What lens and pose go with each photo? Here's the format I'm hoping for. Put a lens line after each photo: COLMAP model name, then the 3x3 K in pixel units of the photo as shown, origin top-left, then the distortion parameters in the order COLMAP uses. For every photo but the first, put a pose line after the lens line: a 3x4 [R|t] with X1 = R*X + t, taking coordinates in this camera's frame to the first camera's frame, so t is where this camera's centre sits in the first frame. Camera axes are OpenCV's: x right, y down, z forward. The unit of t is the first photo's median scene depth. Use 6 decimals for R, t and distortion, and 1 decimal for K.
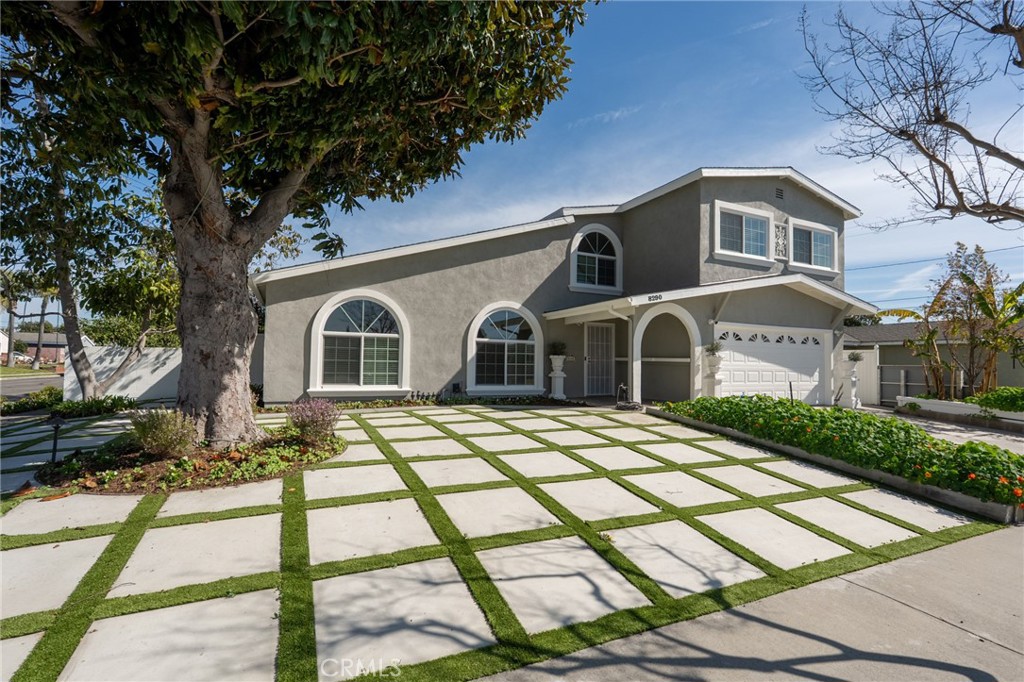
lens RADIAL K [[451.1, 0, 524.1], [0, 451.1, 360.0], [0, 0, 1]] dist [-0.001807, -0.000025]
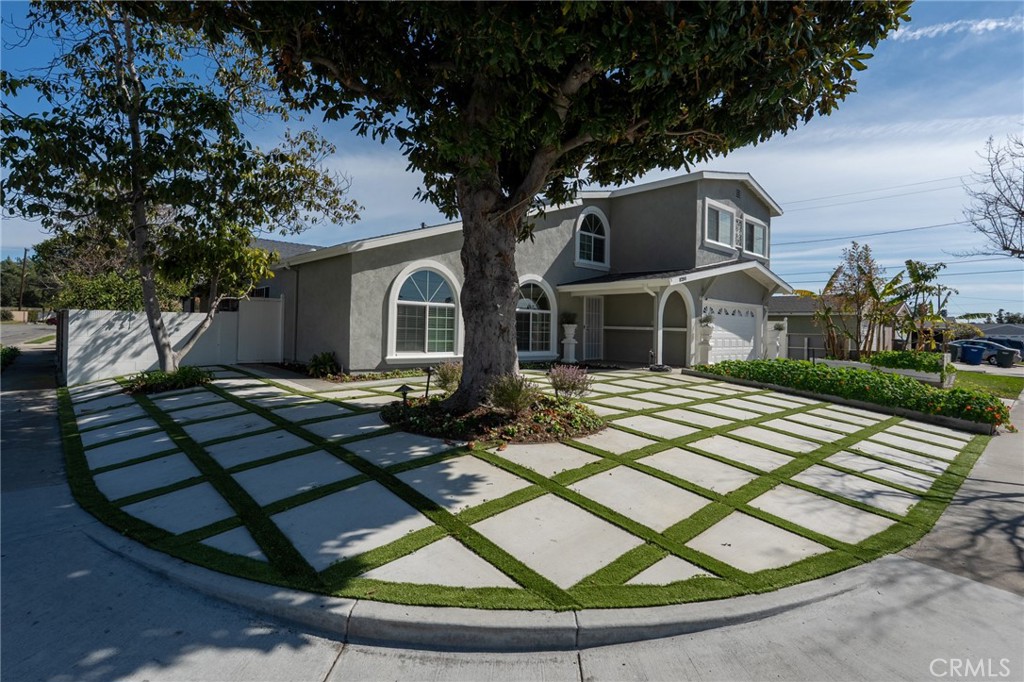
lens RADIAL K [[455.4, 0, 512.9], [0, 455.4, 337.0], [0, 0, 1]] dist [-0.005406, 0.000901]
pose [[0.968865, 0.002609, 0.247575, -0.376396], [-0.009713, 0.999575, 0.027479, -0.009163], [-0.247398, -0.029028, 0.968479, -0.061844]]
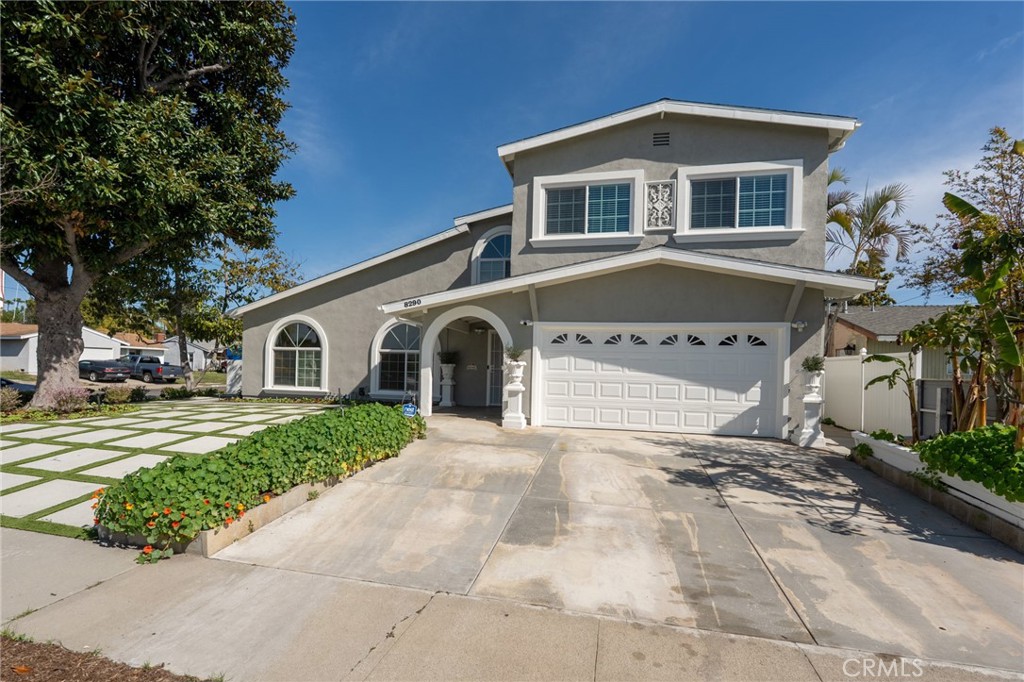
lens RADIAL K [[455.4, 0, 538.7], [0, 455.4, 378.4], [0, 0, 1]] dist [-0.005406, 0.000901]
pose [[0.797764, 0.013459, -0.602820, 0.915482], [-0.007664, 0.999896, 0.012181, 0.009074], [0.602921, -0.005097, 0.797785, 0.314271]]
